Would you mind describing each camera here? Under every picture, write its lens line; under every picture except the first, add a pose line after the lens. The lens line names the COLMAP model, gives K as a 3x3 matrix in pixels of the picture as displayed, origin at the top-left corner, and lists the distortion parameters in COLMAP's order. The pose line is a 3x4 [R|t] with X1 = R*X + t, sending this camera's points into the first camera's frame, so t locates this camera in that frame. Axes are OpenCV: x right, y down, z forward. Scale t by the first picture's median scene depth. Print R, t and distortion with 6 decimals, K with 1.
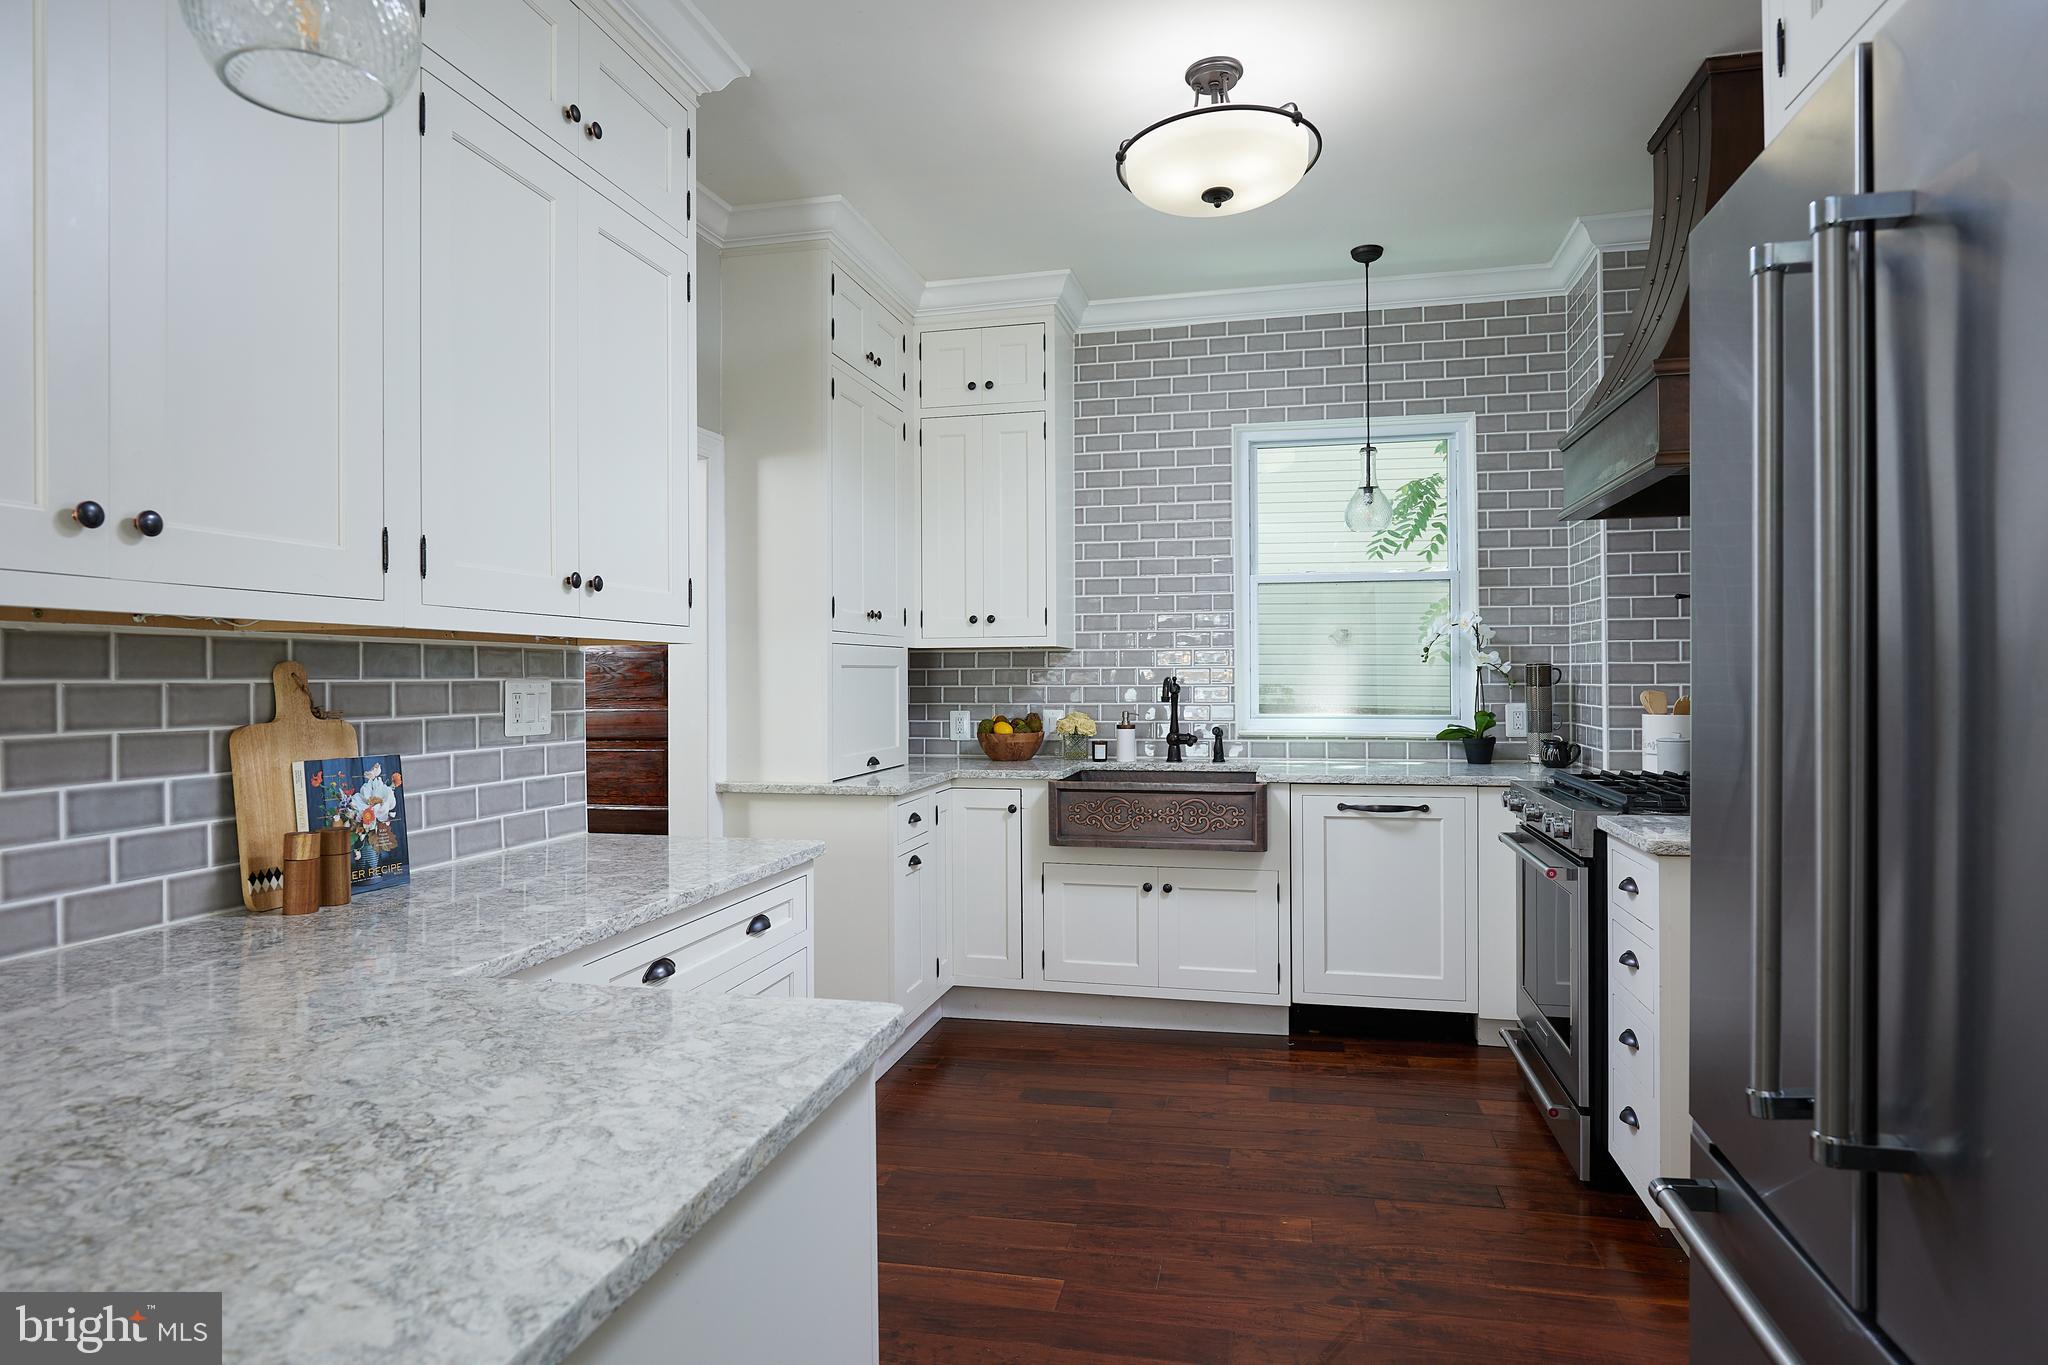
lens RADIAL K [[1105.5, 0, 1026.5], [0, 1105.5, 679.1], [0, 0, 1]] dist [-0.019000, 0.000008]
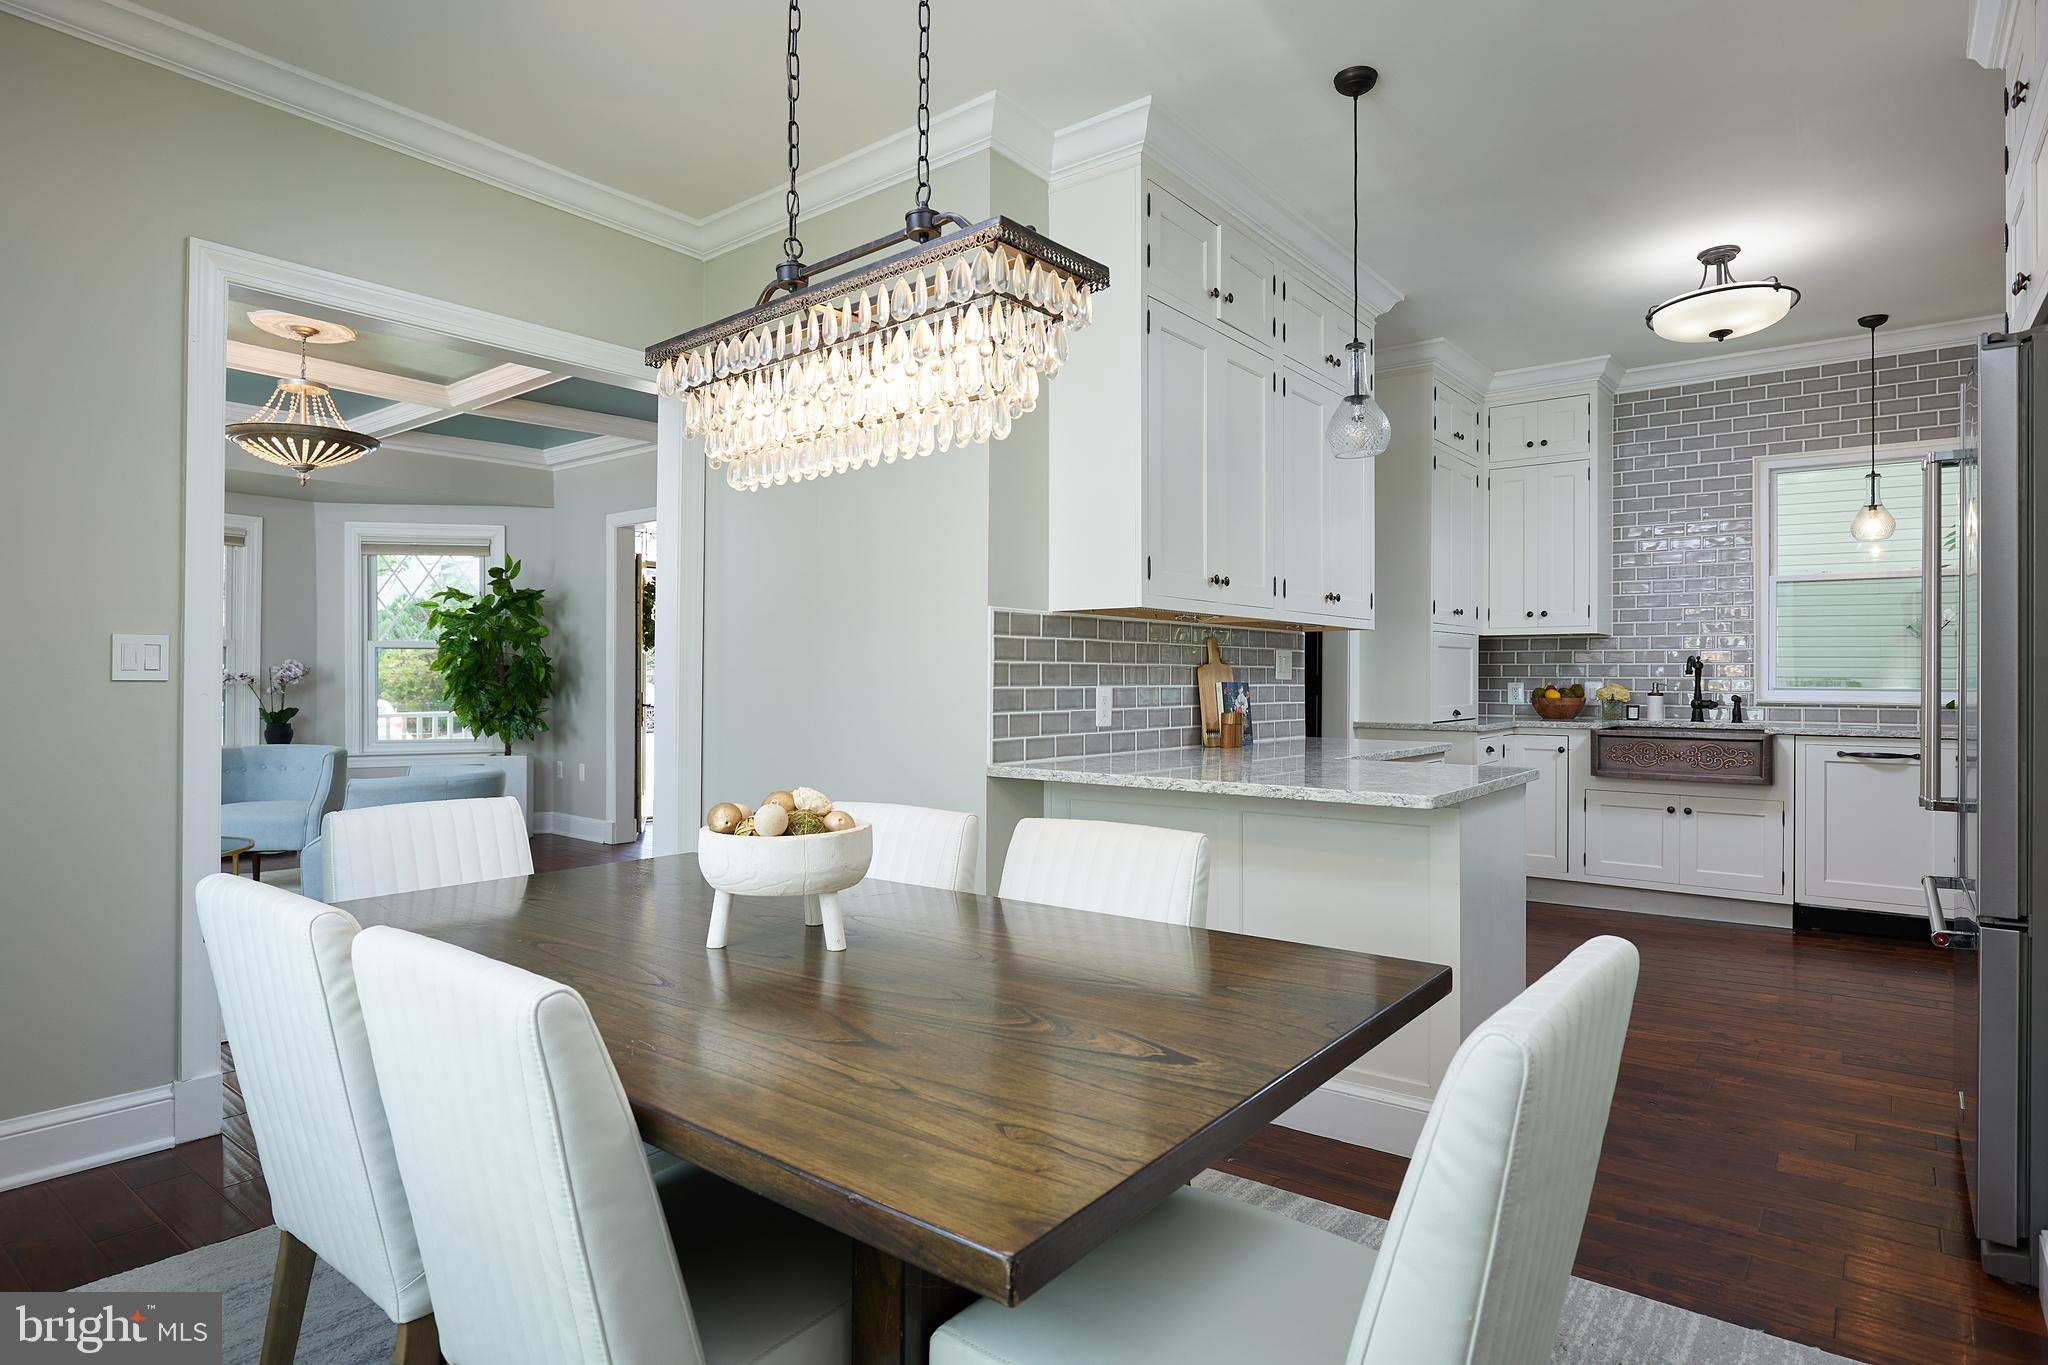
lens RADIAL K [[1105.5, 0, 1026.3], [0, 1105.5, 676.0], [0, 0, 1]] dist [-0.019000, 0.000008]
pose [[0.904010, 0.008261, -0.427431, -0.032559], [-0.009018, 0.999959, 0.000251, 0.032237], [0.427416, 0.003628, 0.904048, -0.577297]]
